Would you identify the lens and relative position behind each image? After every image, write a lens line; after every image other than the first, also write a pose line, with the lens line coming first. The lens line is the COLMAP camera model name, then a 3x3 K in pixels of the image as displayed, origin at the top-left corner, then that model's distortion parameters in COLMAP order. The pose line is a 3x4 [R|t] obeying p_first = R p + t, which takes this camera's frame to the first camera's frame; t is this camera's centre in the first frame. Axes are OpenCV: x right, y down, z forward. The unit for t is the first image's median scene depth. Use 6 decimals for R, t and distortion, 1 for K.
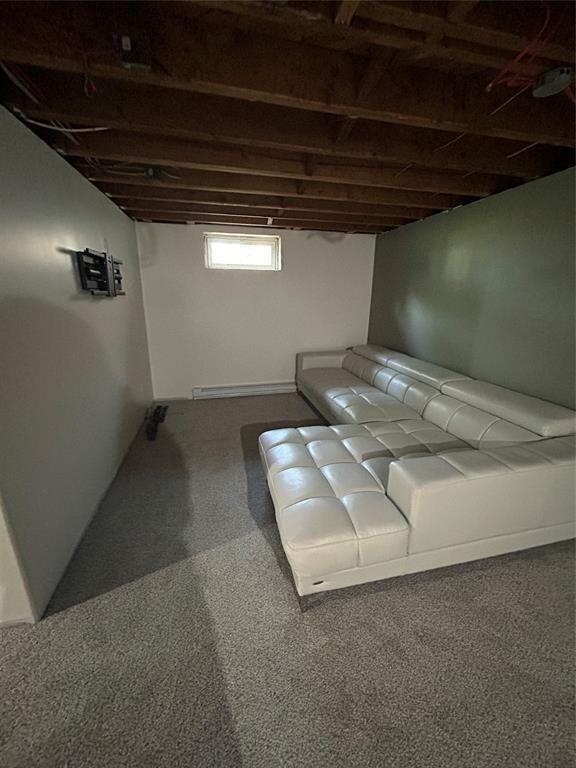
lens RADIAL K [[309.5, 0, 286.2], [0, 309.5, 382.8], [0, 0, 1]] dist [0.000905, -0.000109]
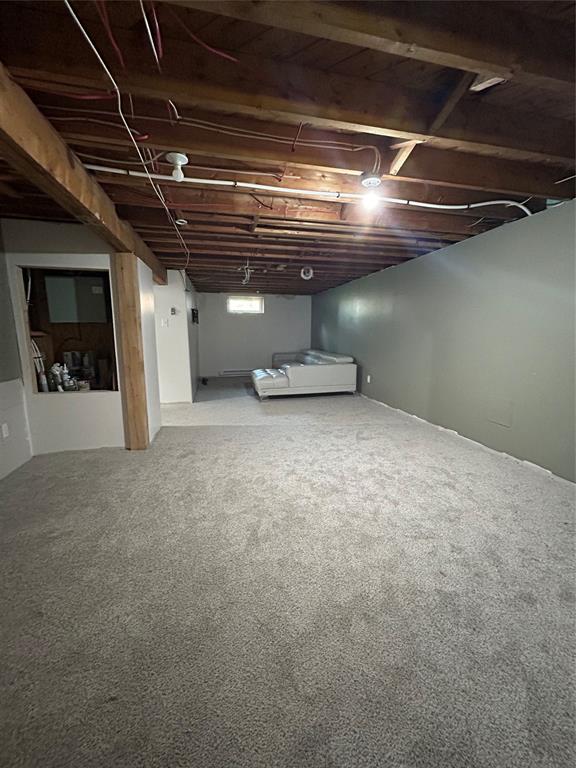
lens RADIAL K [[309.5, 0, 290.1], [0, 309.5, 383.0], [0, 0, 1]] dist [0.000905, -0.000109]
pose [[0.999936, -0.008467, 0.007501, 0.143037], [0.009259, 0.993592, -0.112643, 0.347030], [-0.006499, 0.112705, 0.993607, -1.036183]]
